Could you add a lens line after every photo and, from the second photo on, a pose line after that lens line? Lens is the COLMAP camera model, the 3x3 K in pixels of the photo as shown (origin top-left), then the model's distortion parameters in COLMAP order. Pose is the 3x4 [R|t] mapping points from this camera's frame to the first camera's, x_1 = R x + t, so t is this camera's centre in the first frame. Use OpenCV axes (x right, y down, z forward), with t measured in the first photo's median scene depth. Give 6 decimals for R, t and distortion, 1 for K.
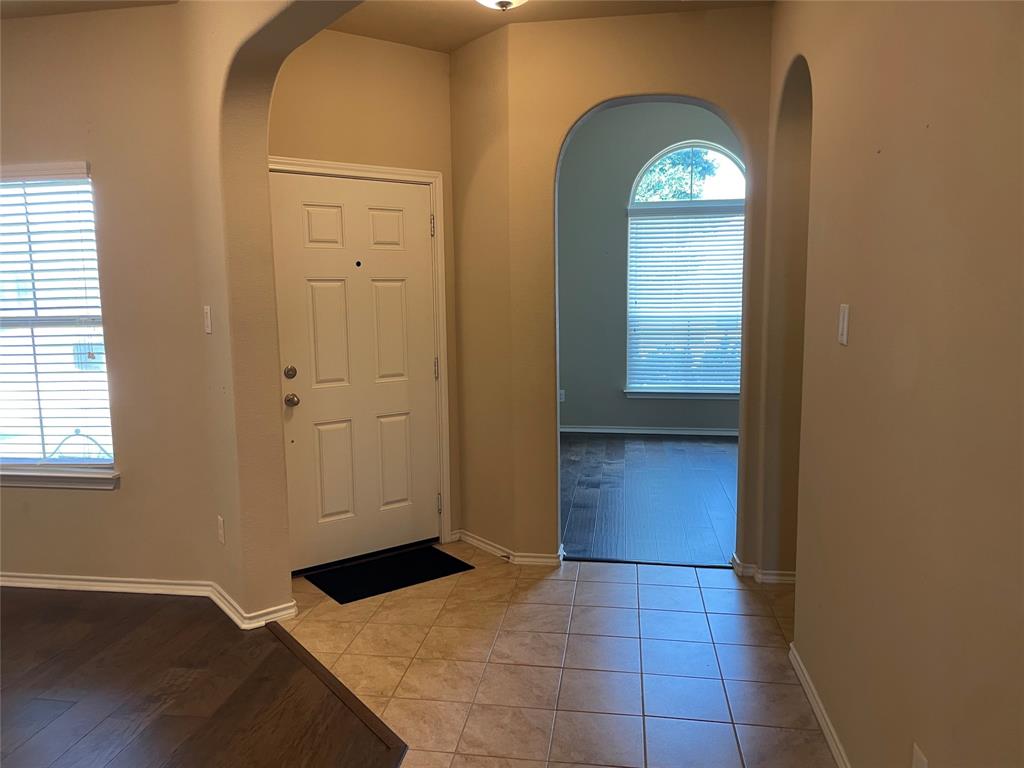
lens RADIAL K [[782.3, 0, 509.9], [0, 782.3, 383.4], [0, 0, 1]] dist [0.020852, -0.024138]
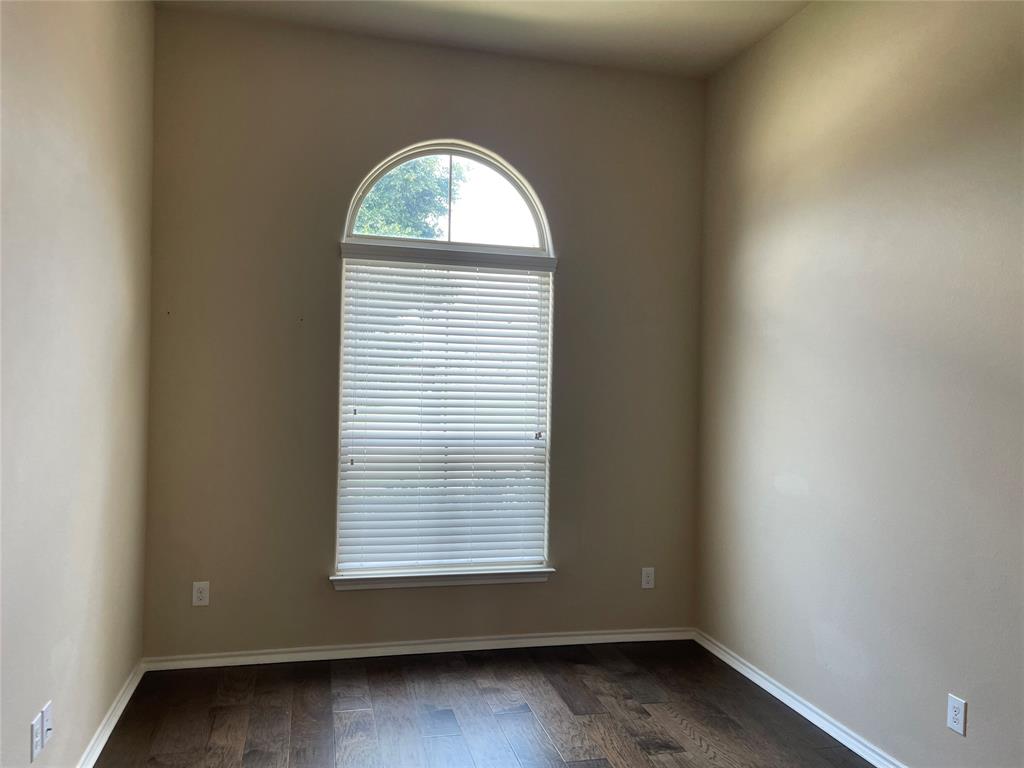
lens RADIAL K [[782.3, 0, 511.5], [0, 782.3, 384.5], [0, 0, 1]] dist [0.020852, -0.024138]
pose [[0.921952, 0.027727, 0.386311, 0.049313], [0.016408, 0.993743, -0.110482, -0.059482], [-0.386957, 0.108198, 0.915728, 0.450991]]
